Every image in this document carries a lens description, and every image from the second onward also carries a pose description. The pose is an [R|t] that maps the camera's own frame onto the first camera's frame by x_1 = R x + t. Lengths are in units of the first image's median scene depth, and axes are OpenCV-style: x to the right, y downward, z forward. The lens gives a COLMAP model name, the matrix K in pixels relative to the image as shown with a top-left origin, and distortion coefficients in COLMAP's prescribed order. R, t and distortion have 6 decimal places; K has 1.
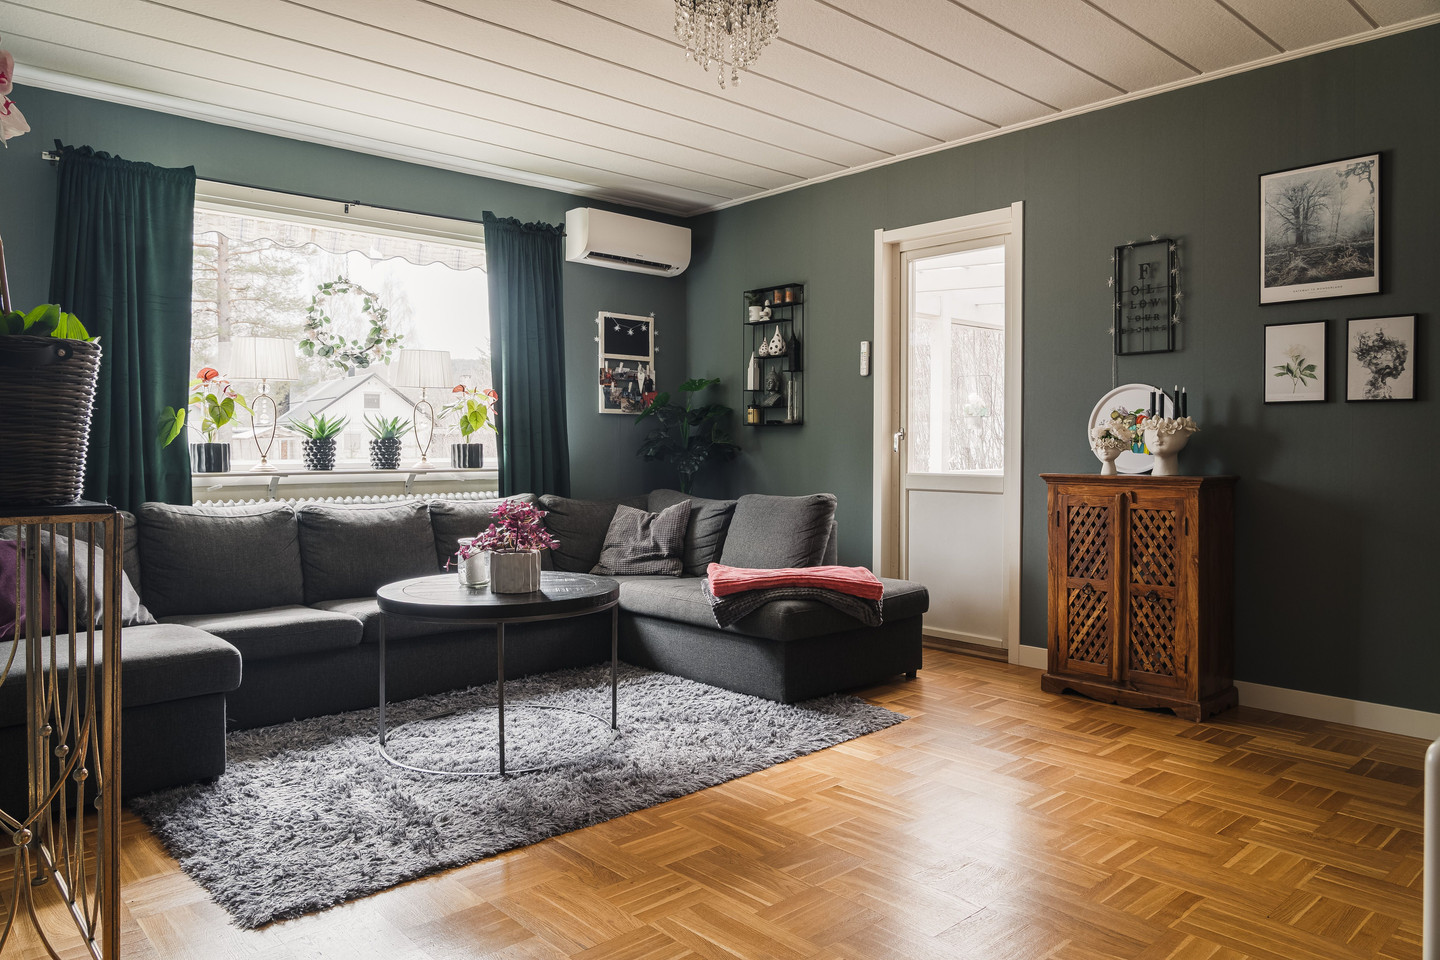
lens RADIAL K [[978.9, 0, 717.5], [0, 978.9, 475.5], [0, 0, 1]] dist [-0.005764, -0.004272]
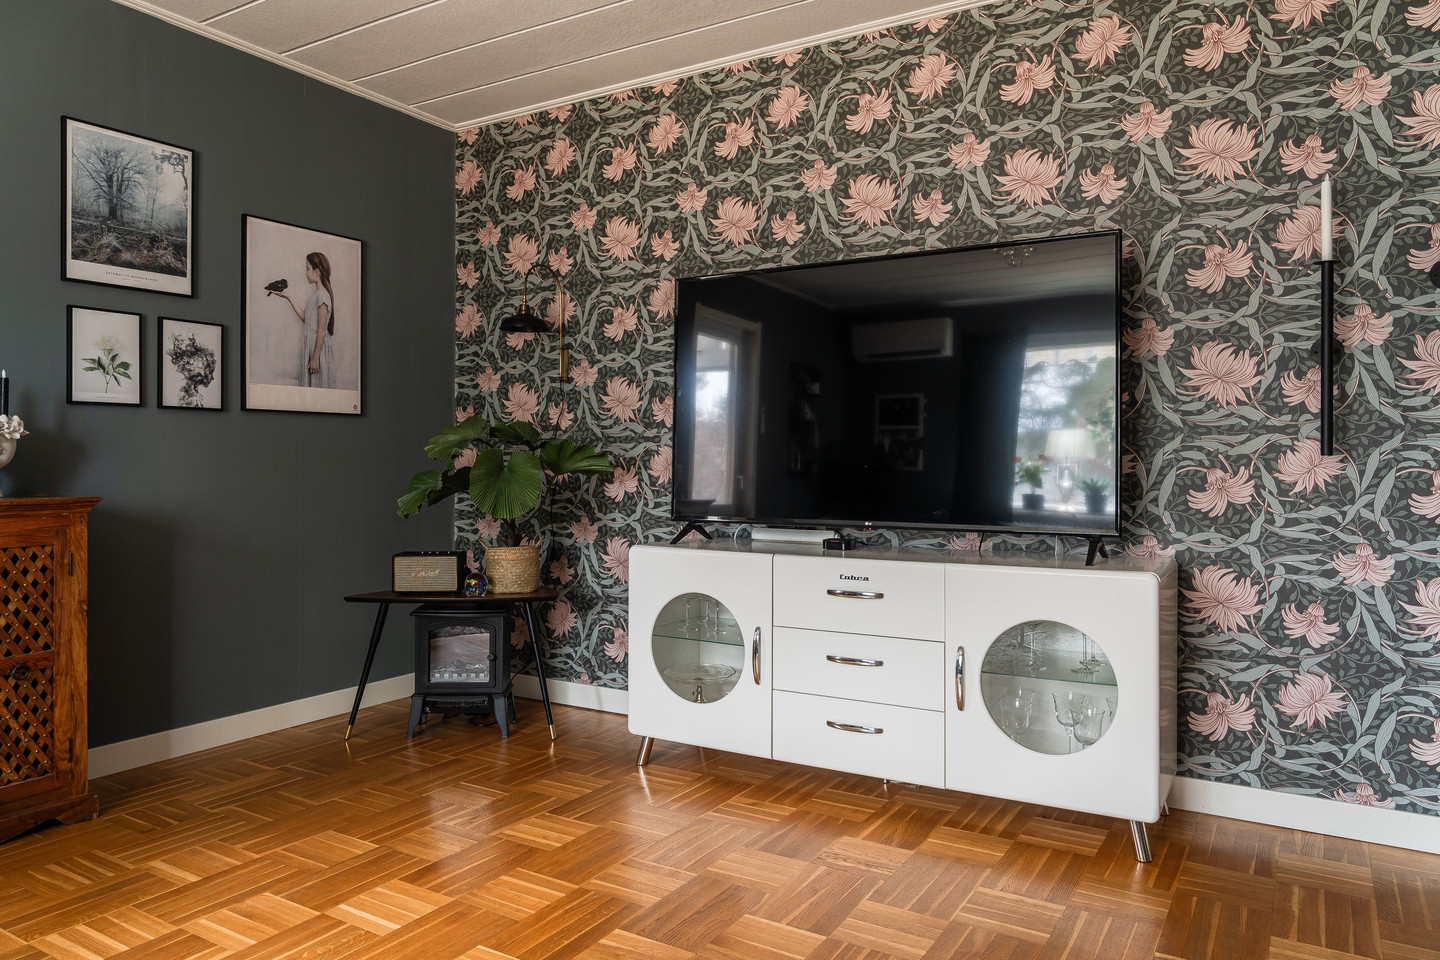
lens RADIAL K [[978.9, 0, 717.5], [0, 978.9, 468.4], [0, 0, 1]] dist [-0.005764, -0.004272]
pose [[-0.269049, -0.009376, 0.963081, -0.370698], [0.029735, 0.999395, 0.018036, -0.019208], [-0.962667, 0.033490, -0.268607, 0.733799]]
